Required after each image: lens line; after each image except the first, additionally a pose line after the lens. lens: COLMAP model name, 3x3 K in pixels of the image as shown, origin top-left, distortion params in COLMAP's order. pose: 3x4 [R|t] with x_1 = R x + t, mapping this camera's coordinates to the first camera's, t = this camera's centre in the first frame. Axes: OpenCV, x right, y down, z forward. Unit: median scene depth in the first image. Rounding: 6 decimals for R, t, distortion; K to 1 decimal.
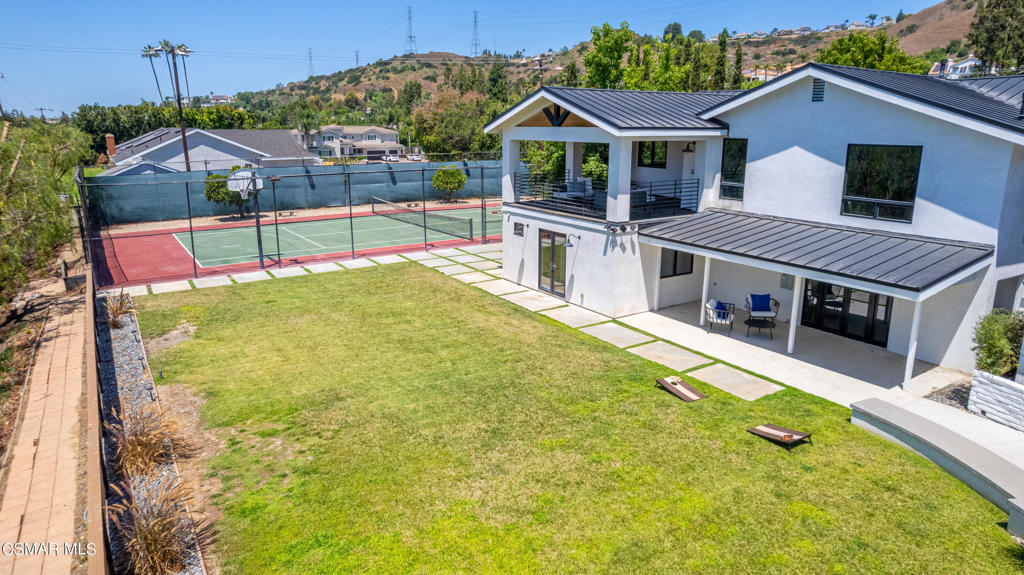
lens RADIAL K [[655.9, 0, 512.0], [0, 655.9, 287.5], [0, 0, 1]] dist [-0.084539, 0.079241]
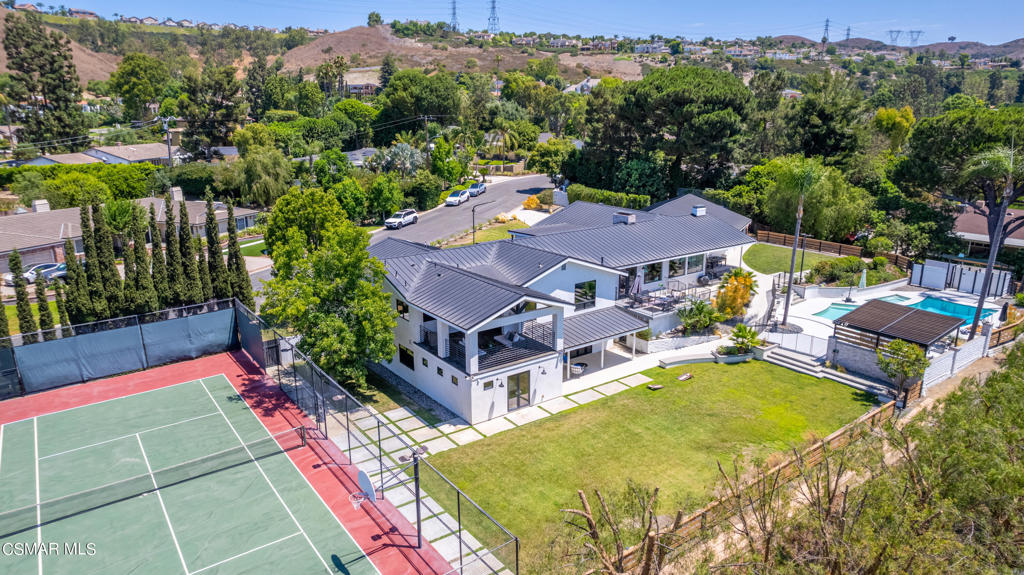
lens RADIAL K [[655.9, 0, 512.0], [0, 655.9, 287.5], [0, 0, 1]] dist [-0.084539, 0.079241]
pose [[-0.064813, -0.260199, 0.963377, -1.654350], [0.241875, 0.932523, 0.268138, -0.825329], [-0.968140, 0.250396, 0.002496, 1.076615]]
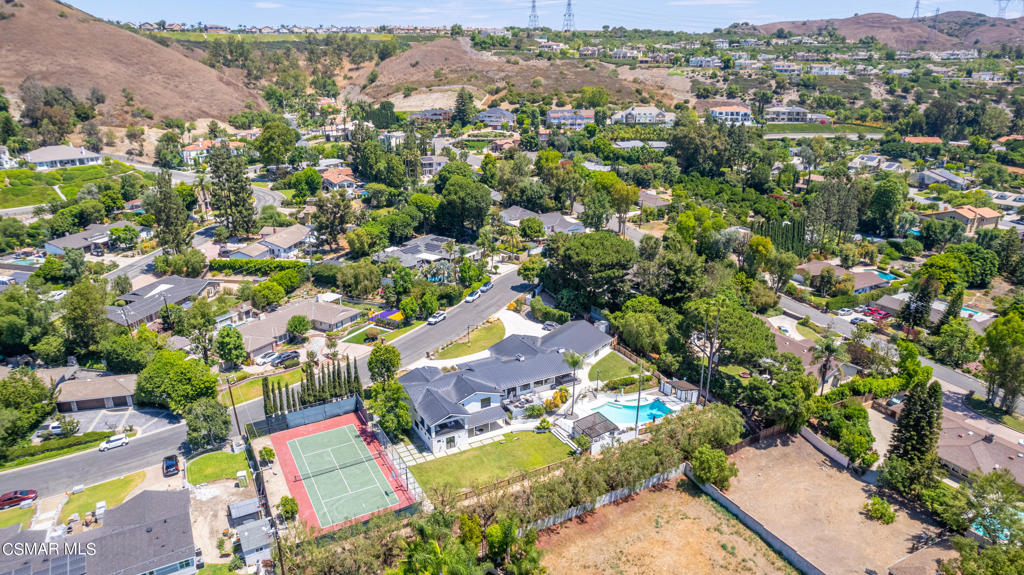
lens RADIAL K [[655.9, 0, 512.0], [0, 655.9, 287.5], [0, 0, 1]] dist [-0.084539, 0.079241]
pose [[0.070647, -0.327294, 0.942278, -4.692742], [0.244956, 0.921405, 0.301678, -2.804113], [-0.966957, 0.209504, 0.145267, -0.451596]]
